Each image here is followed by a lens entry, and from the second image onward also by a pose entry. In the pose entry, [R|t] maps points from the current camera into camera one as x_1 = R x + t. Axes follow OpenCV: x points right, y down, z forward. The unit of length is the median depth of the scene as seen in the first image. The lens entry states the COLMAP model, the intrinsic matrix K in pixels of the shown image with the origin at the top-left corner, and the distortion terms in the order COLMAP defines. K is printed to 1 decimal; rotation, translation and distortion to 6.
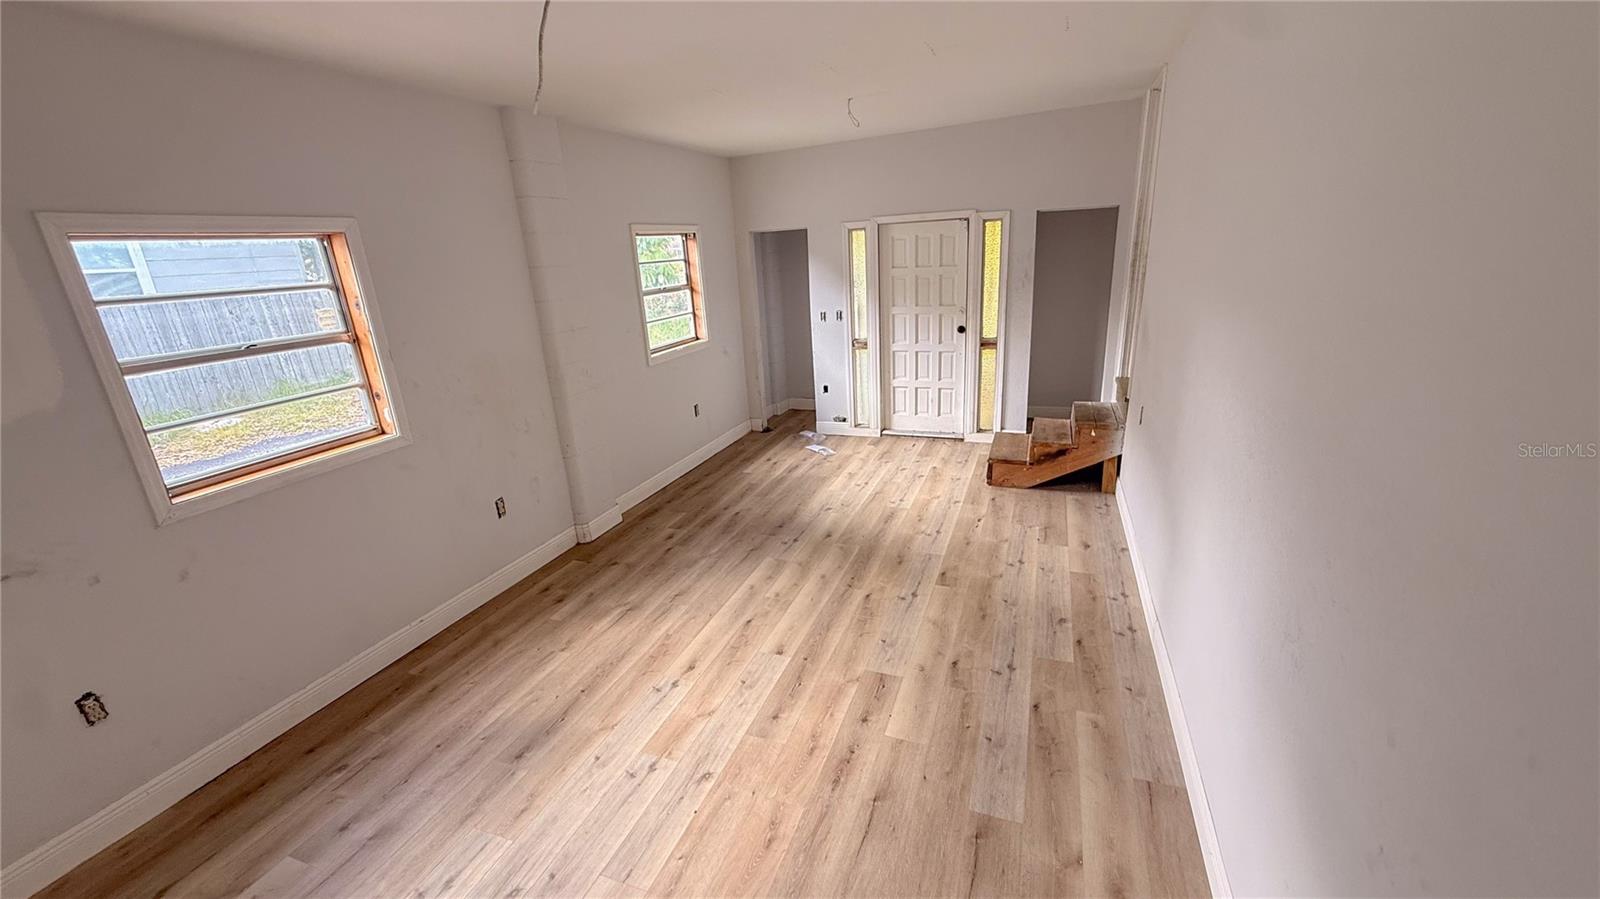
lens RADIAL K [[642.2, 0, 800.2], [0, 642.2, 455.1], [0, 0, 1]] dist [0.002382, -0.000879]
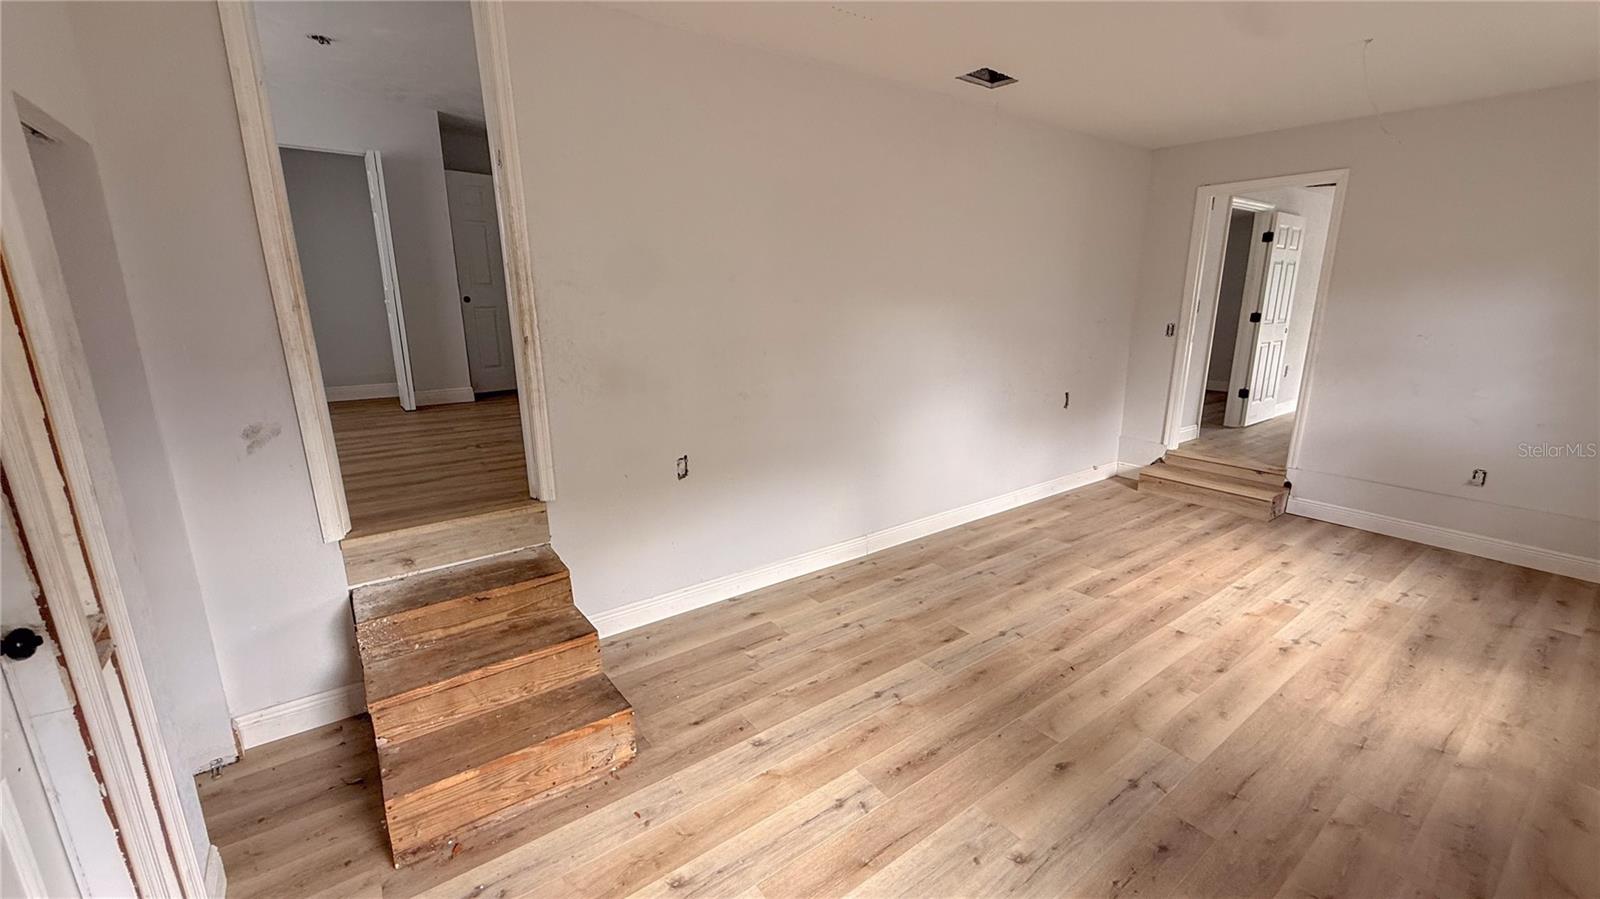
lens RADIAL K [[642.2, 0, 800.4], [0, 642.2, 453.7], [0, 0, 1]] dist [0.002382, -0.000879]
pose [[-0.837911, -0.072495, 0.540970, -0.052989], [0.214512, 0.867643, 0.448532, -0.473683], [-0.501885, 0.491875, -0.711457, 1.707768]]
